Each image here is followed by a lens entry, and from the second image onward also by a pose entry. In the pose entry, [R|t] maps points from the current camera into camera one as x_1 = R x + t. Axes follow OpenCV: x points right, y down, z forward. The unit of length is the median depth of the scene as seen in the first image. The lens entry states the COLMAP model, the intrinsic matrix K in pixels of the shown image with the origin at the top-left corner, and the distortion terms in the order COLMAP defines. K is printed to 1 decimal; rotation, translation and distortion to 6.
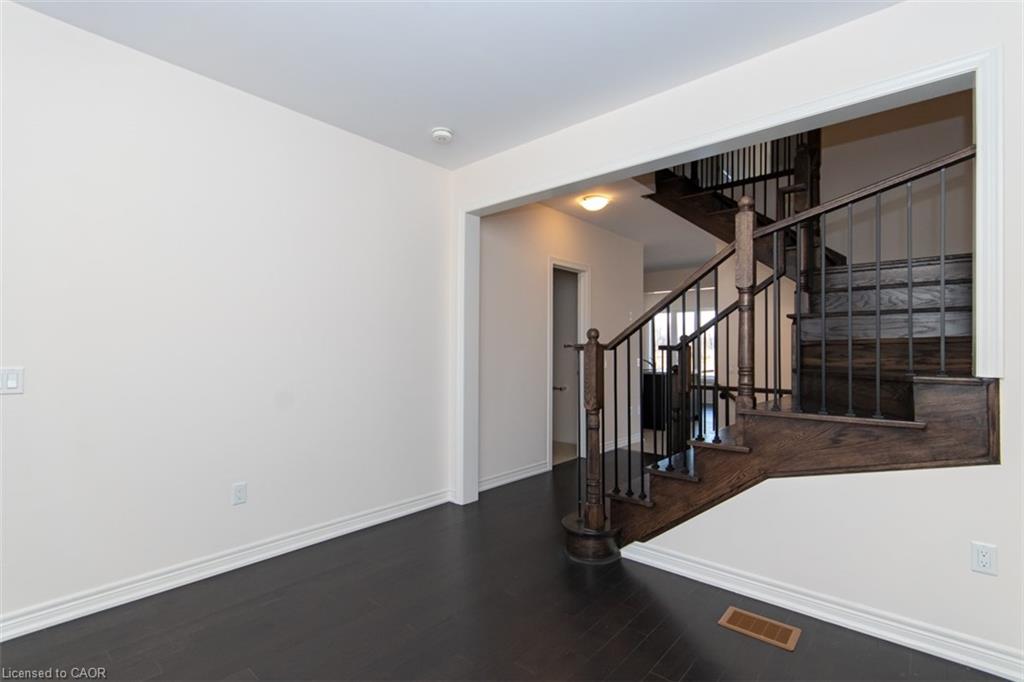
lens RADIAL K [[483.2, 0, 509.5], [0, 483.2, 346.3], [0, 0, 1]] dist [0.006853, 0.000427]
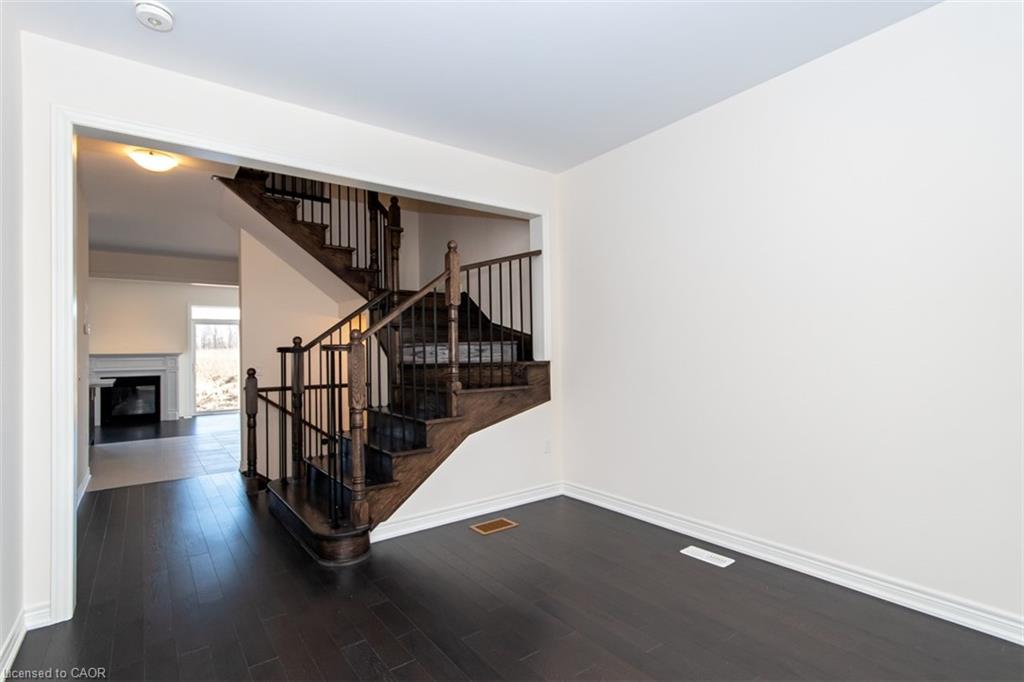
lens RADIAL K [[483.2, 0, 509.5], [0, 483.2, 346.3], [0, 0, 1]] dist [0.006853, 0.000427]
pose [[0.195056, 0.005700, 0.980776, -0.780477], [0.005796, 0.999959, -0.006964, 0.007538], [-0.980775, 0.007043, 0.195014, 0.495795]]
